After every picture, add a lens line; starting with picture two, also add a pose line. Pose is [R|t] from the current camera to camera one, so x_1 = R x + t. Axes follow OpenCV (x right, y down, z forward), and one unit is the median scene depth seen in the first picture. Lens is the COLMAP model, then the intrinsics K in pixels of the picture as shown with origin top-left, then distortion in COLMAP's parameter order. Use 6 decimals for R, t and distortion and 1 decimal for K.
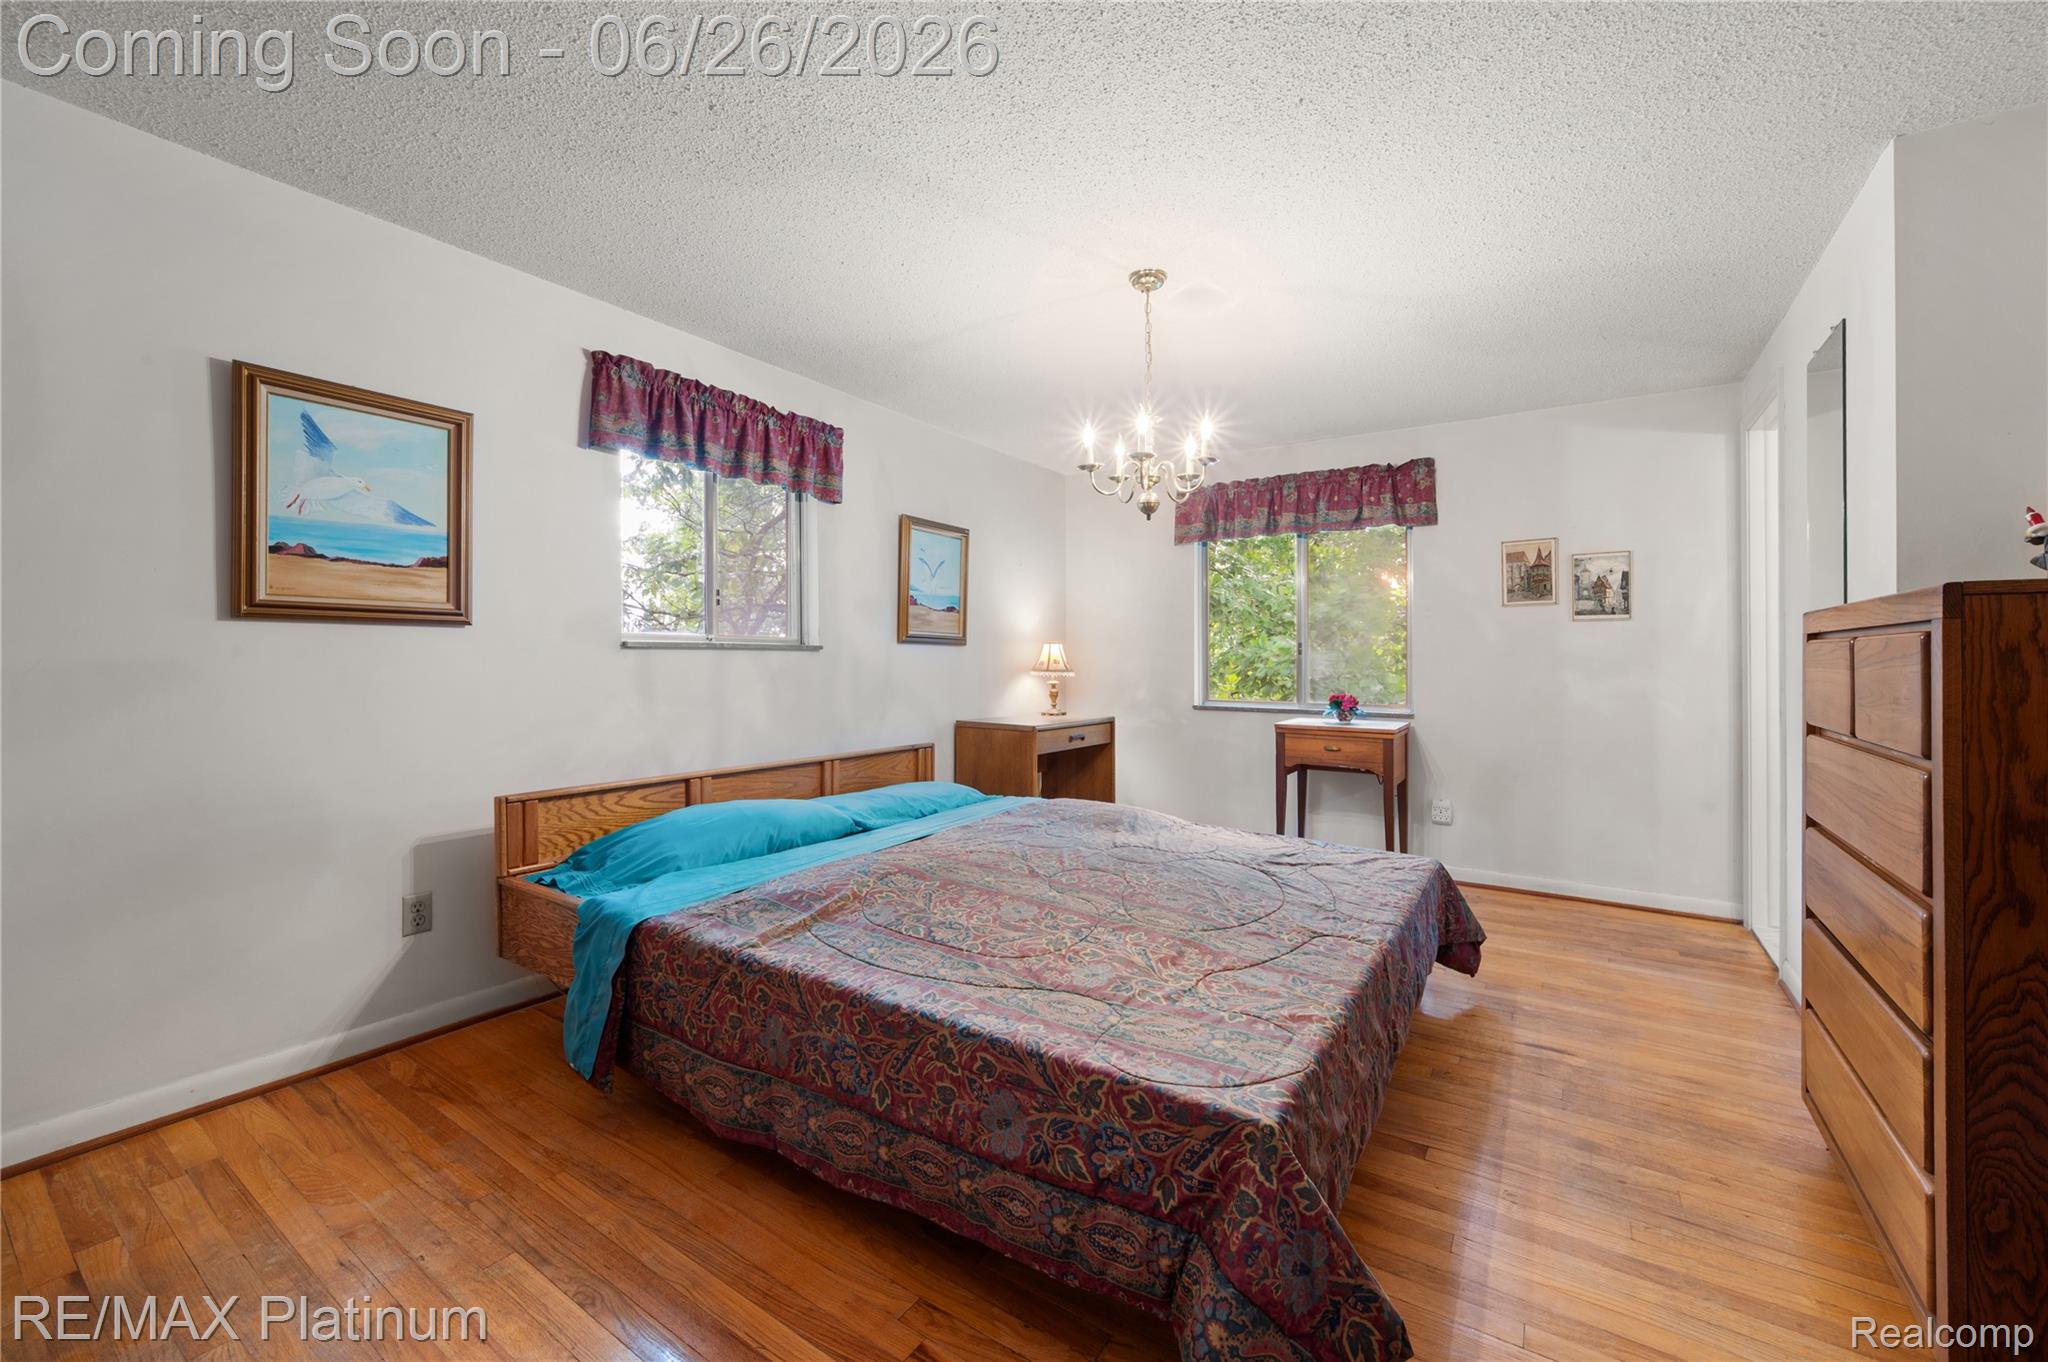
lens RADIAL K [[817.0, 0, 1018.0], [0, 817.0, 661.3], [0, 0, 1]] dist [-0.000719, -0.000007]
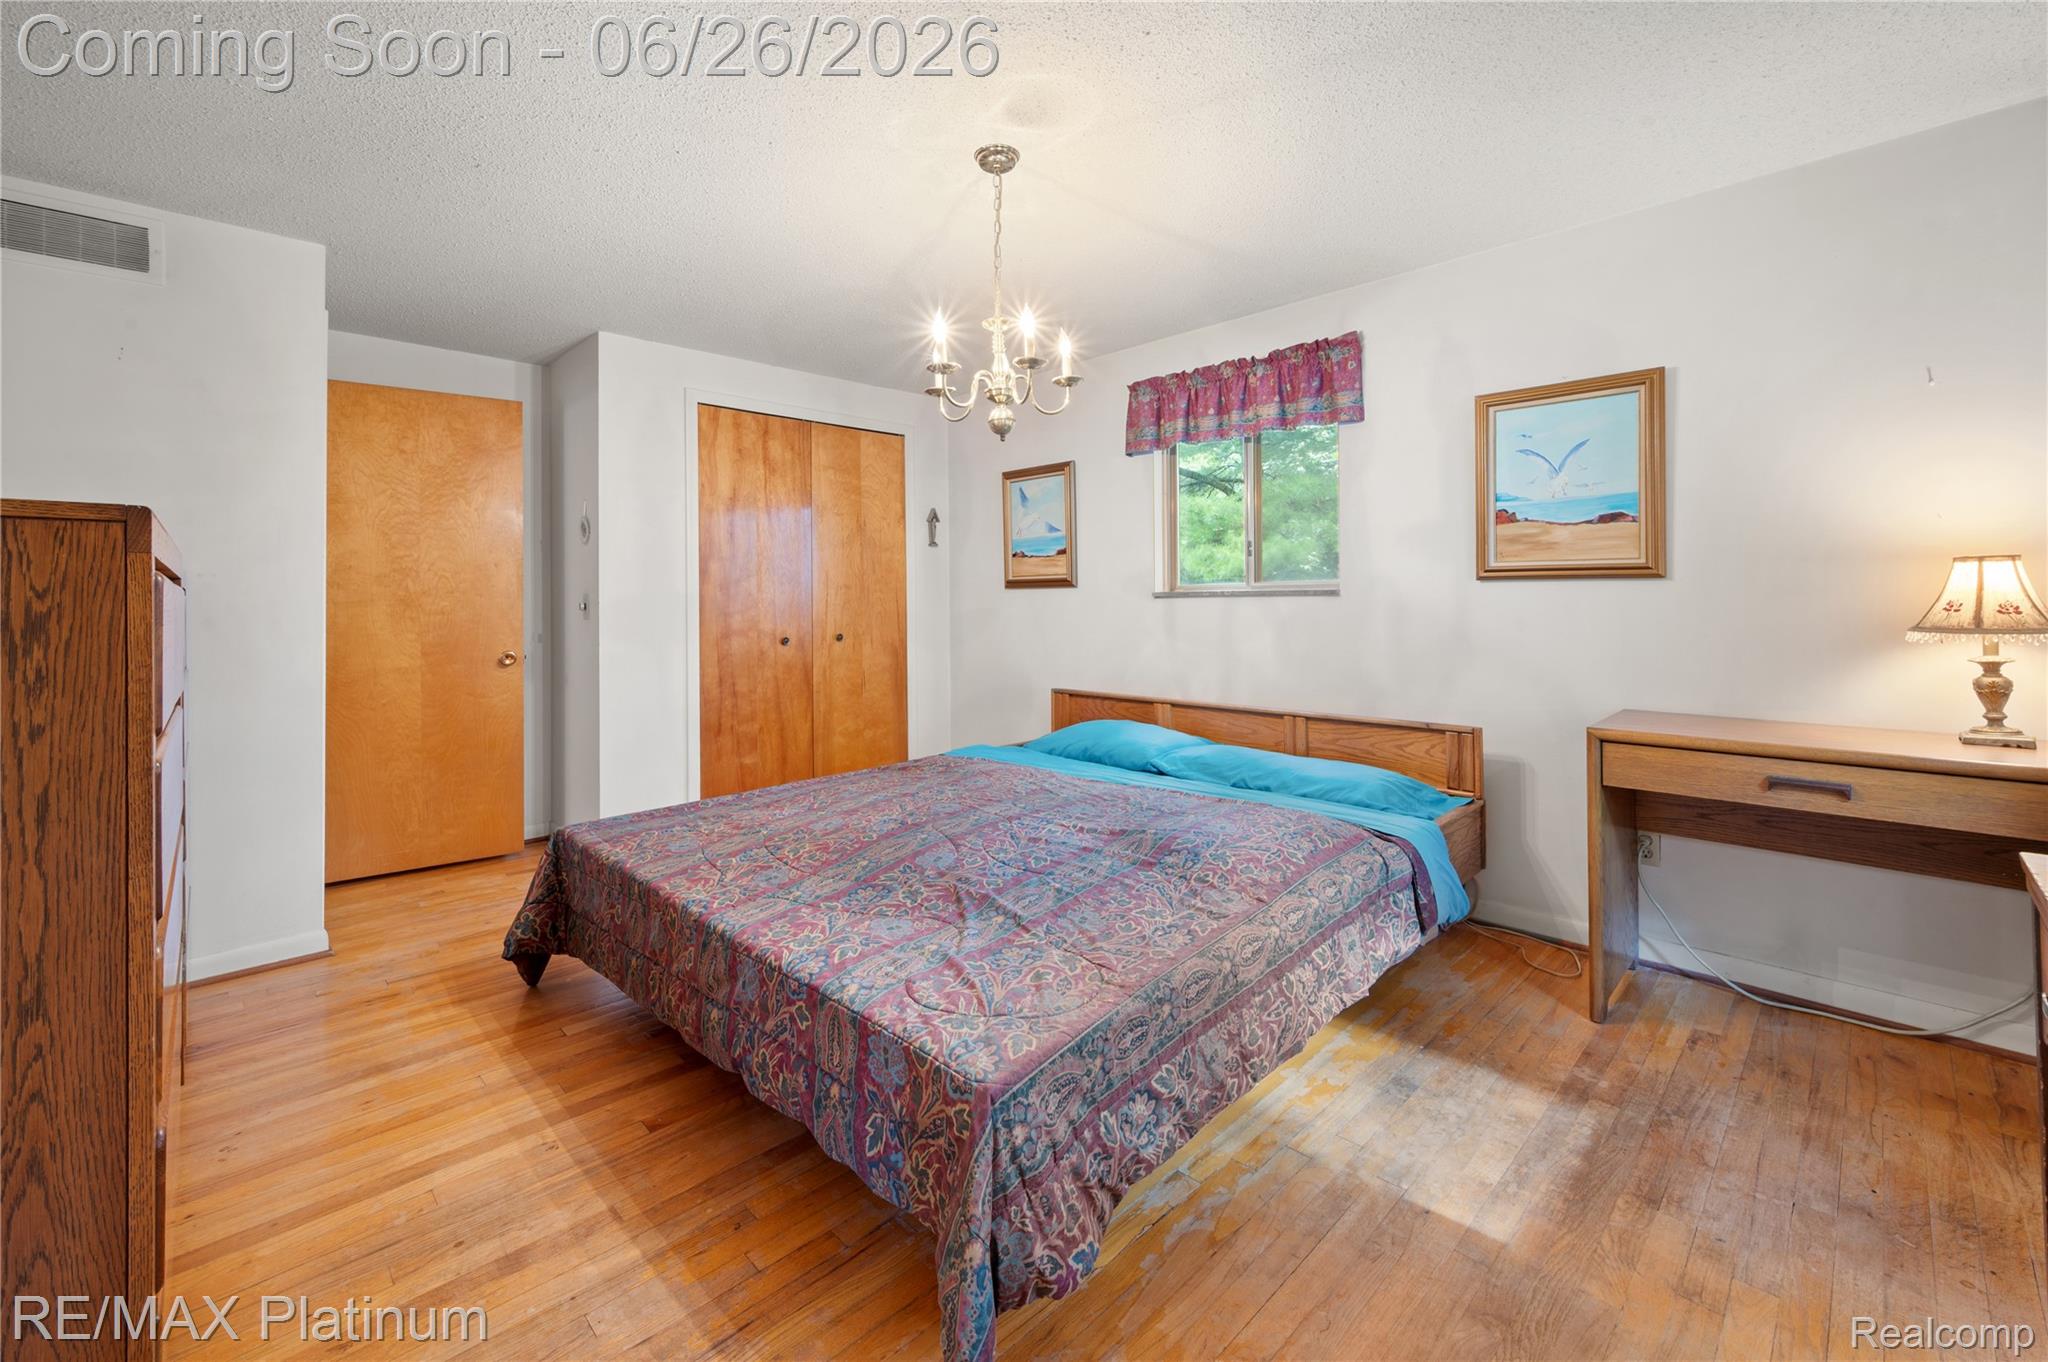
lens RADIAL K [[844.1, 0, 1025.6], [0, 844.1, 611.5], [0, 0, 1]] dist [-0.000928, -0.000141]
pose [[-0.199371, 0.005987, -0.979906, 0.800795], [0.004339, 0.999977, 0.005227, -0.001968], [0.979914, -0.003209, -0.199392, 0.952381]]
